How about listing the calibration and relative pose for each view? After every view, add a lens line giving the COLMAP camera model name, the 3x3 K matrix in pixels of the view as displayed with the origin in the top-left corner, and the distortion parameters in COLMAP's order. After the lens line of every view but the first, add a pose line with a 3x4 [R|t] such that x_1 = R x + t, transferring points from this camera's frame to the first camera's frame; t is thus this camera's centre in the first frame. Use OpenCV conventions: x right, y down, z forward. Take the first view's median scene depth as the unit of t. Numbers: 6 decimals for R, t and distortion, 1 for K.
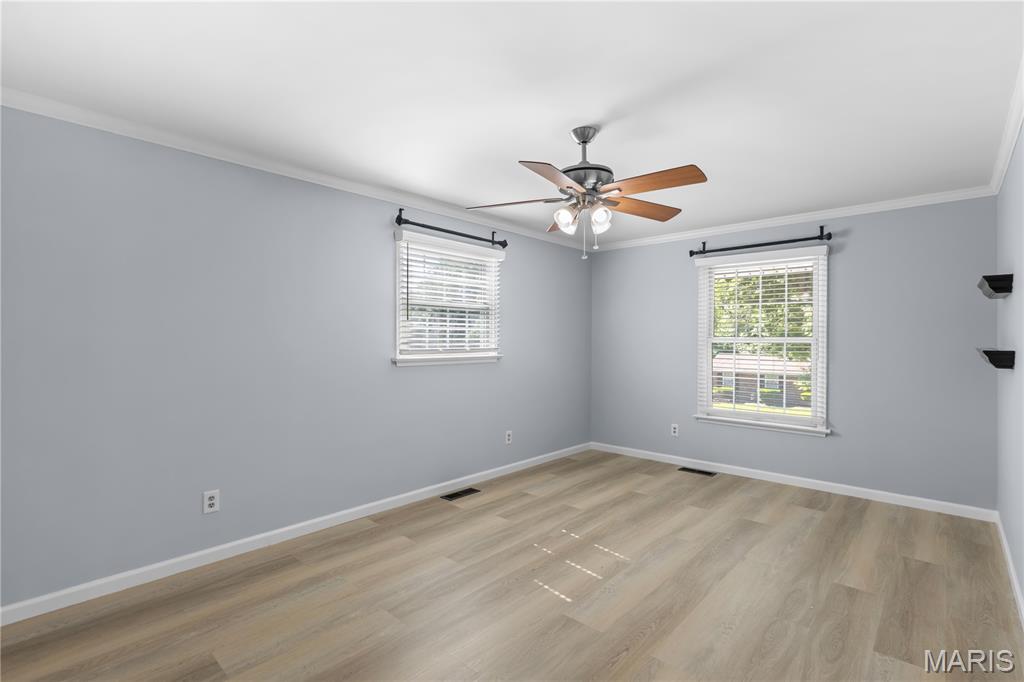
lens RADIAL K [[475.0, 0, 510.3], [0, 475.0, 336.6], [0, 0, 1]] dist [-0.003373, -0.000650]
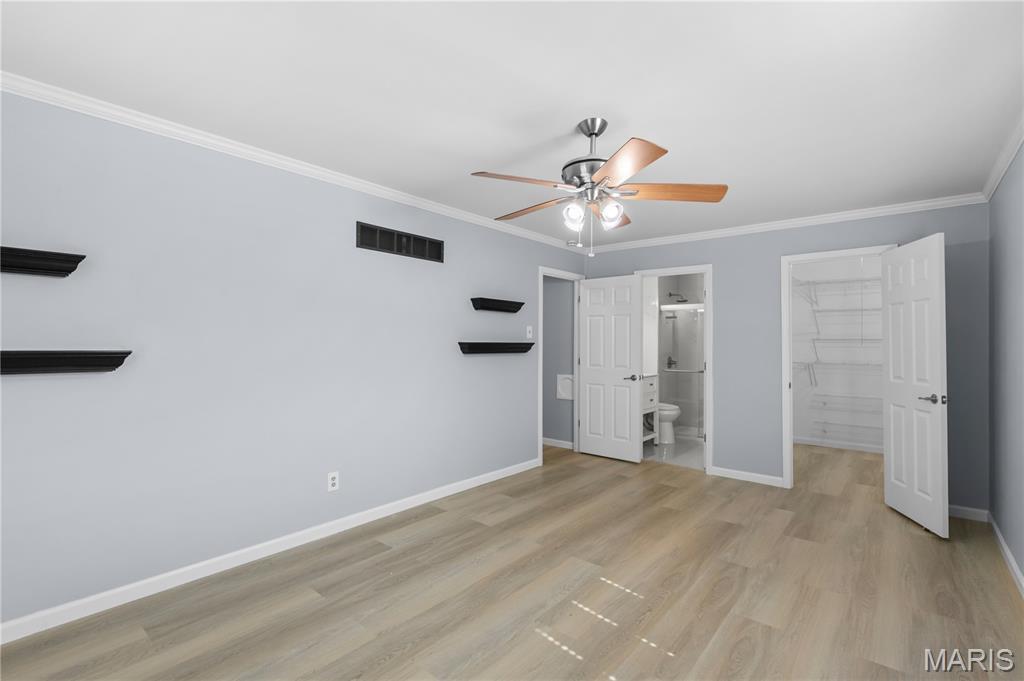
lens RADIAL K [[475.0, 0, 510.3], [0, 475.0, 336.1], [0, 0, 1]] dist [-0.003373, -0.000650]
pose [[-0.998778, -0.008165, -0.048736, 0.364820], [-0.006839, 0.999604, -0.027314, 0.022220], [0.048939, -0.026948, -0.998438, 1.950065]]
